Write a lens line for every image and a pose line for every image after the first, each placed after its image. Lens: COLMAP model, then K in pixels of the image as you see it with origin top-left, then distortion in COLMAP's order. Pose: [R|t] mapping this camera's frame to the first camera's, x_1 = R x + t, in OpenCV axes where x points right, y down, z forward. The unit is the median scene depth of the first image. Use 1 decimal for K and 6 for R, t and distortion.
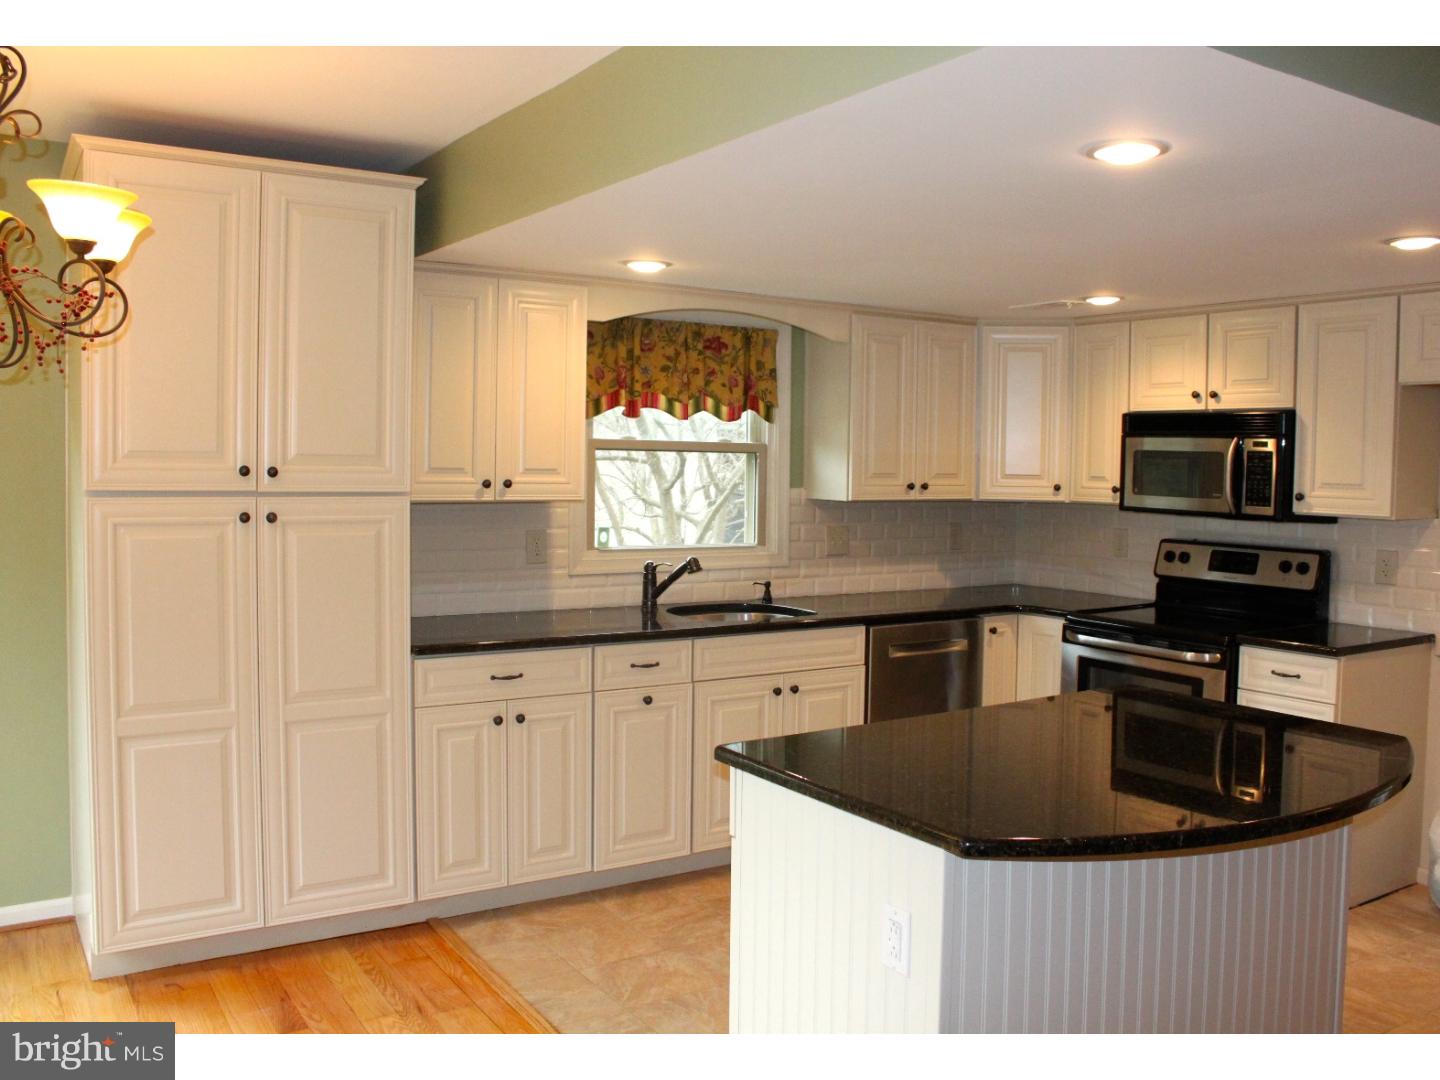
lens RADIAL K [[1210.9, 0, 712.3], [0, 1210.9, 514.3], [0, 0, 1]] dist [-0.180502, 0.176545]
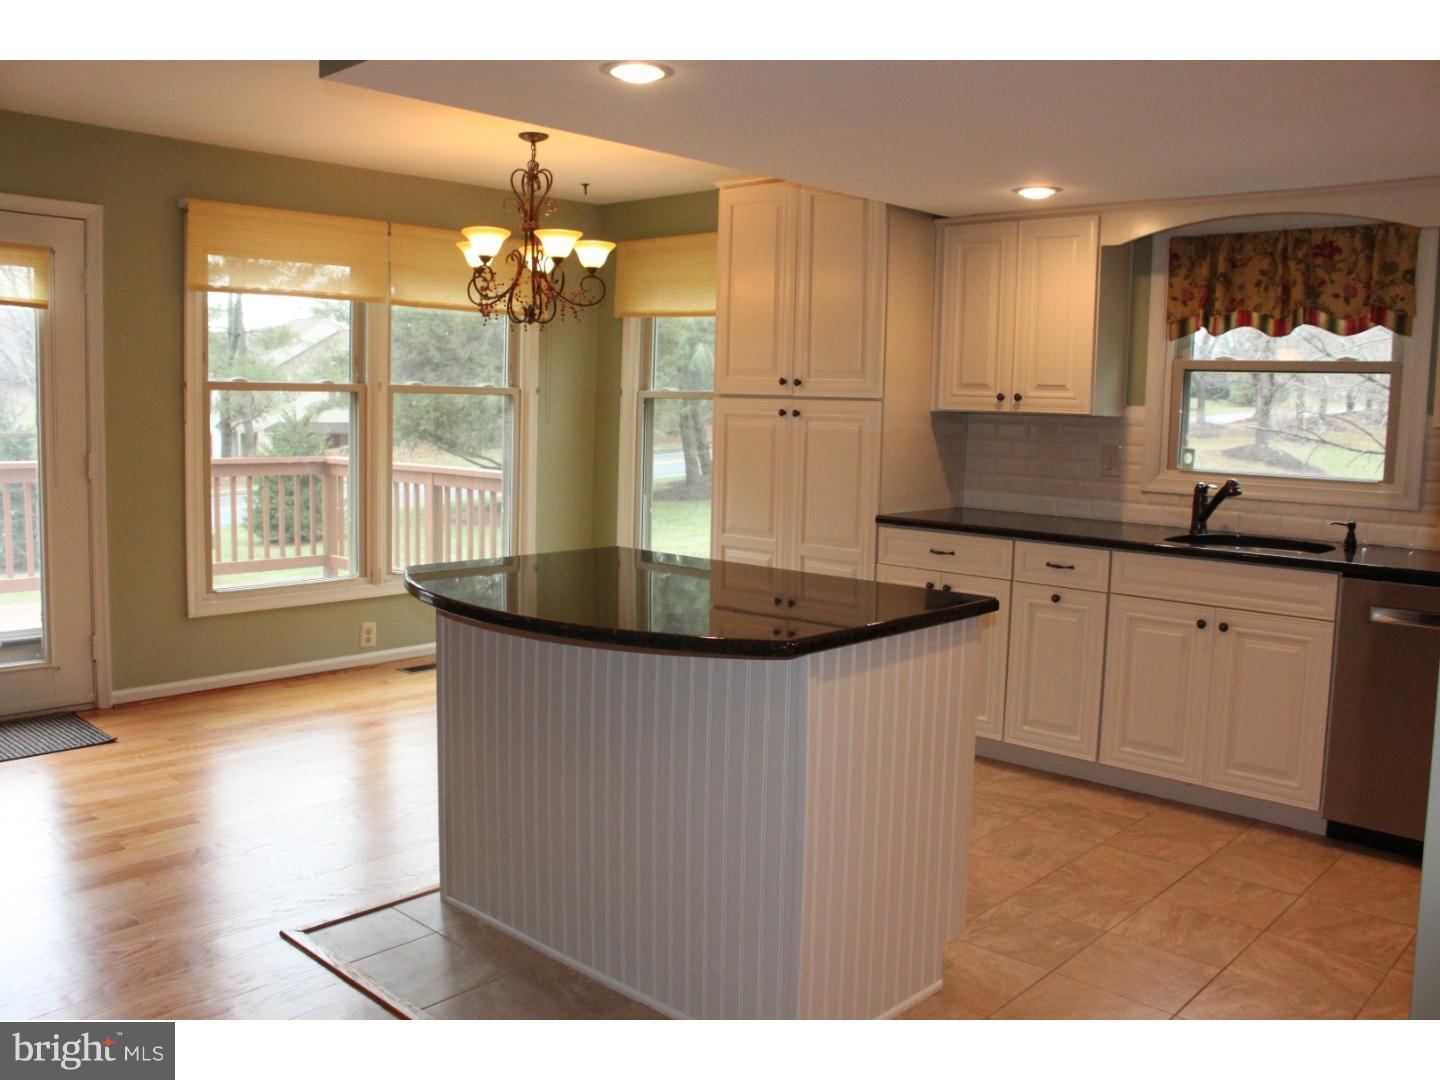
lens RADIAL K [[1210.9, 0, 712.3], [0, 1210.9, 514.3], [0, 0, 1]] dist [-0.180502, 0.176545]
pose [[0.258045, 0.080109, -0.962806, 0.760682], [-0.063045, 0.995829, 0.065960, 0.025507], [0.964074, 0.043680, 0.262019, 0.370312]]
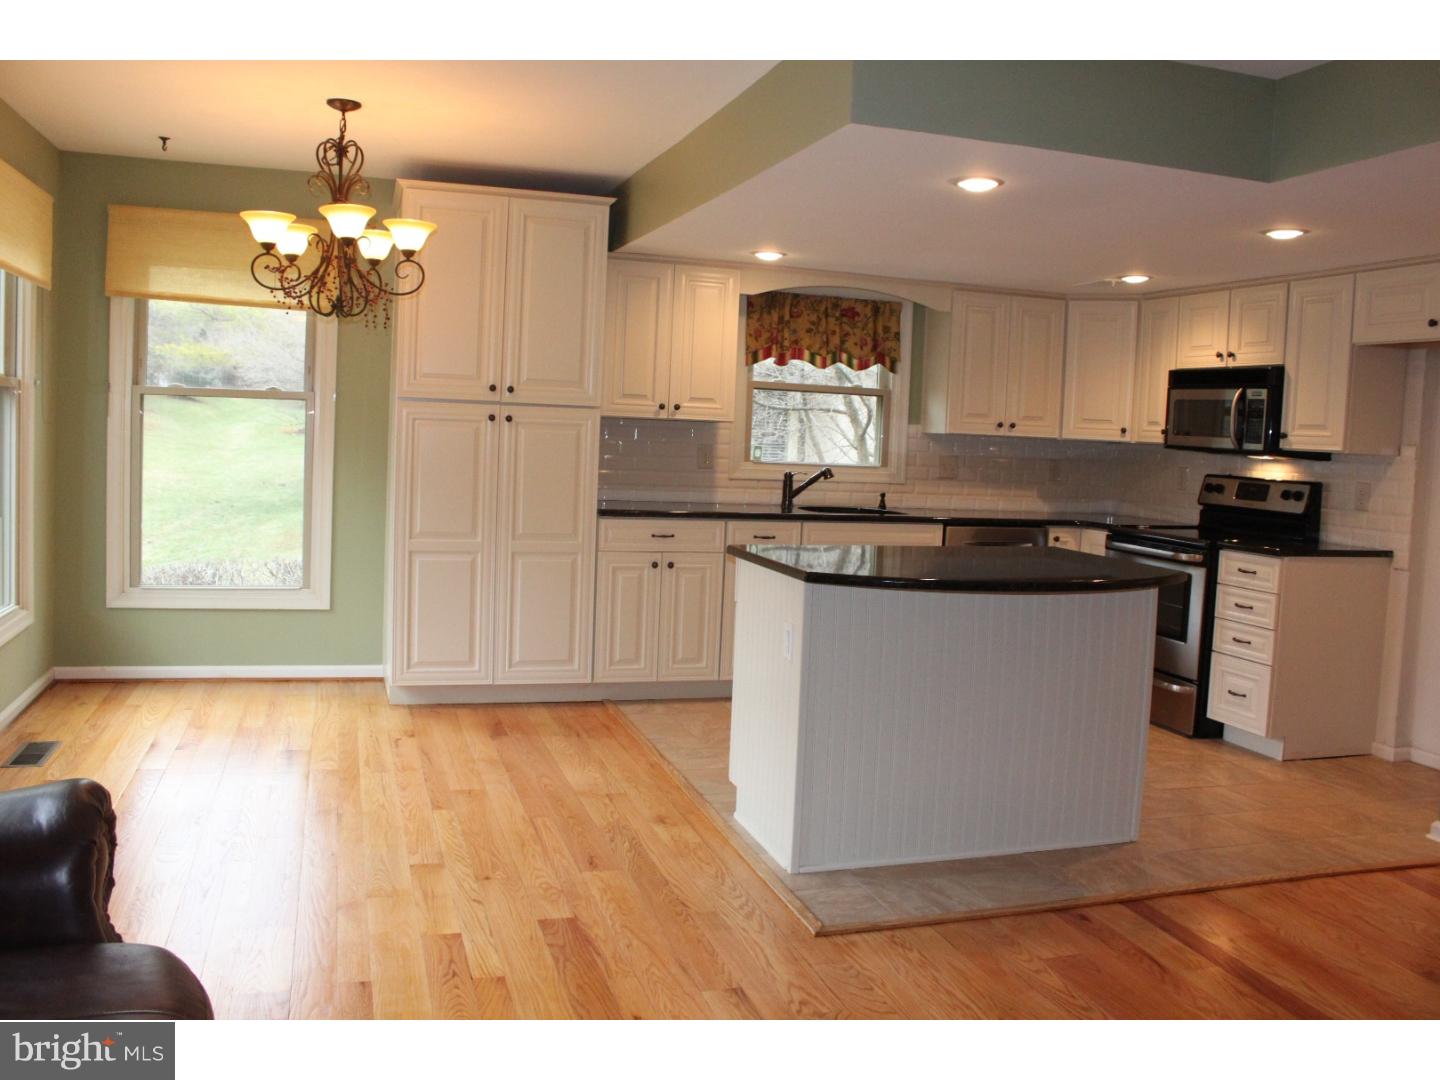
lens RADIAL K [[1210.9, 0, 712.3], [0, 1210.9, 514.3], [0, 0, 1]] dist [-0.180502, 0.176545]
pose [[0.964351, 0.044990, -0.260775, 0.222338], [-0.040486, 0.998924, 0.022622, 0.059679], [0.261513, -0.011258, 0.965134, -0.335912]]
